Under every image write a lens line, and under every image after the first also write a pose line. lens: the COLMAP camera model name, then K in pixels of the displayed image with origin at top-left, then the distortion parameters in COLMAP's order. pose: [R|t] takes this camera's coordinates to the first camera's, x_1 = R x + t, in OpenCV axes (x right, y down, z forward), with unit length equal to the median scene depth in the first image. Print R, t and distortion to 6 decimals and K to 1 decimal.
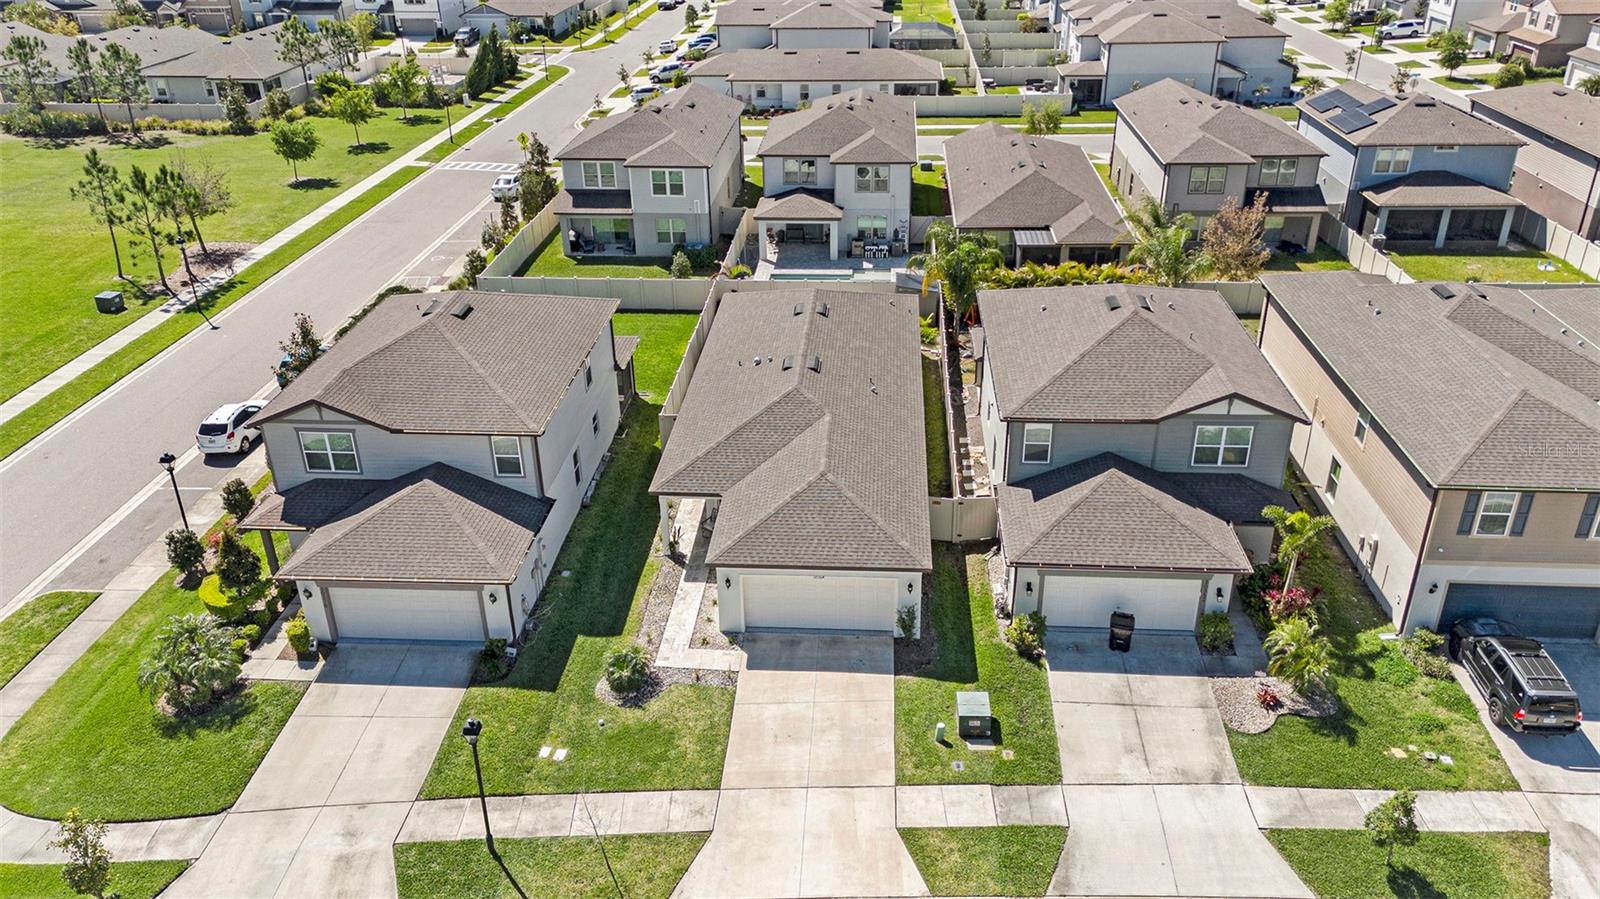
lens RADIAL K [[1200.0, 0, 800.0], [0, 1200.0, 449.5], [0, 0, 1]] dist [0.032229, -0.005653]
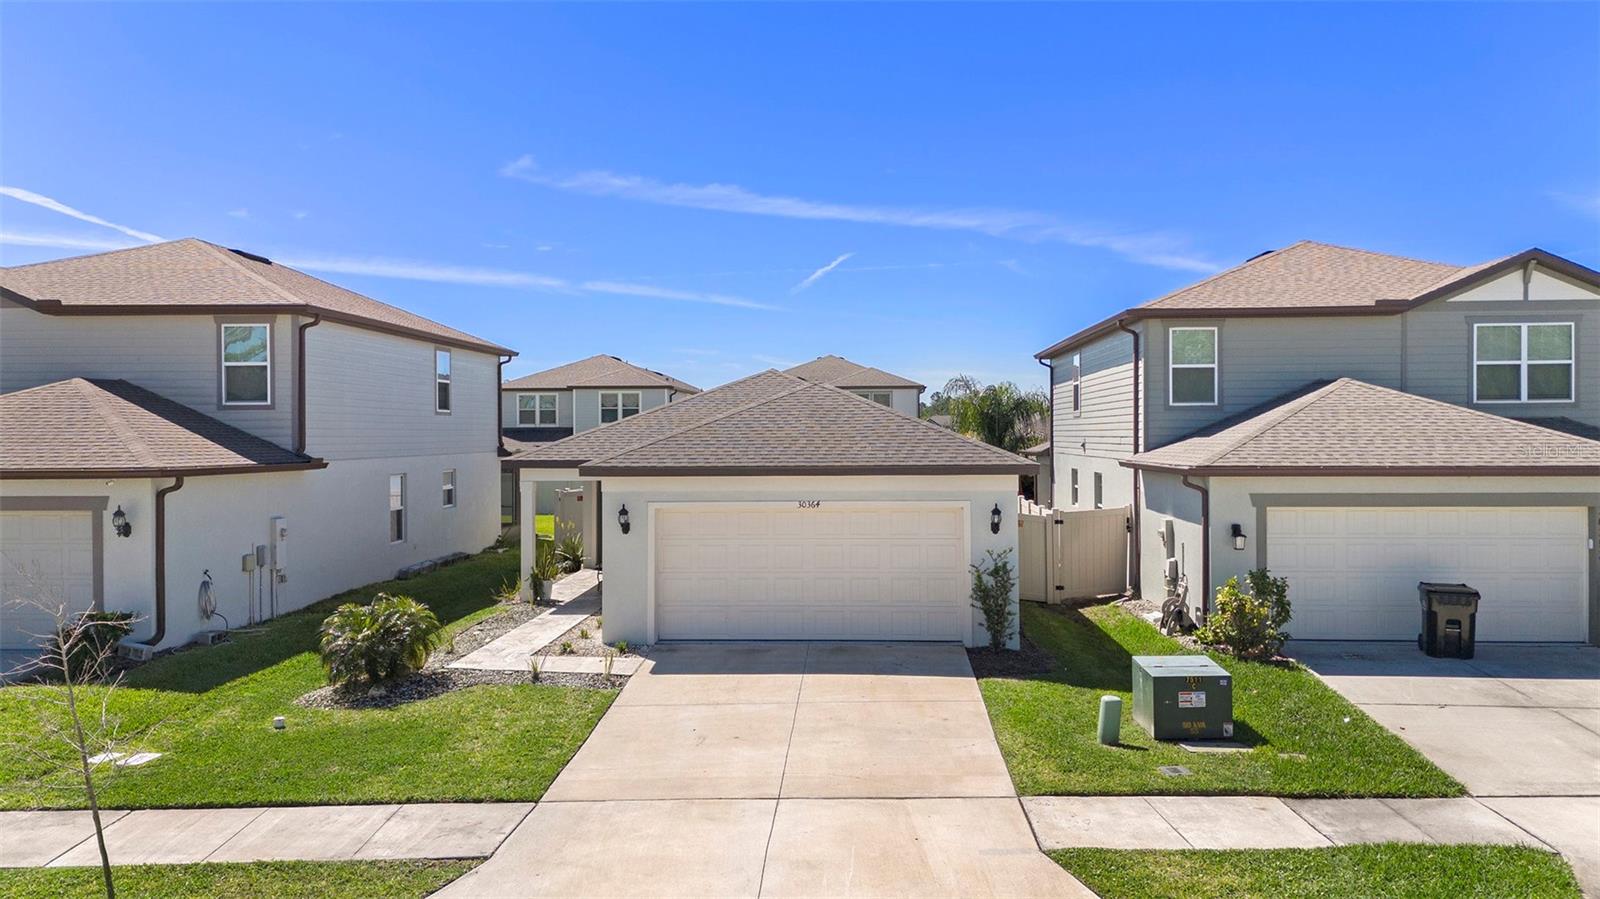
lens RADIAL K [[1200.0, 0, 800.0], [0, 1200.0, 449.5], [0, 0, 1]] dist [0.032229, -0.005653]
pose [[0.999950, 0.005527, 0.008336, 0.008900], [-0.001216, 0.894399, -0.447268, 0.342627], [-0.009928, 0.447235, 0.894361, 0.612520]]
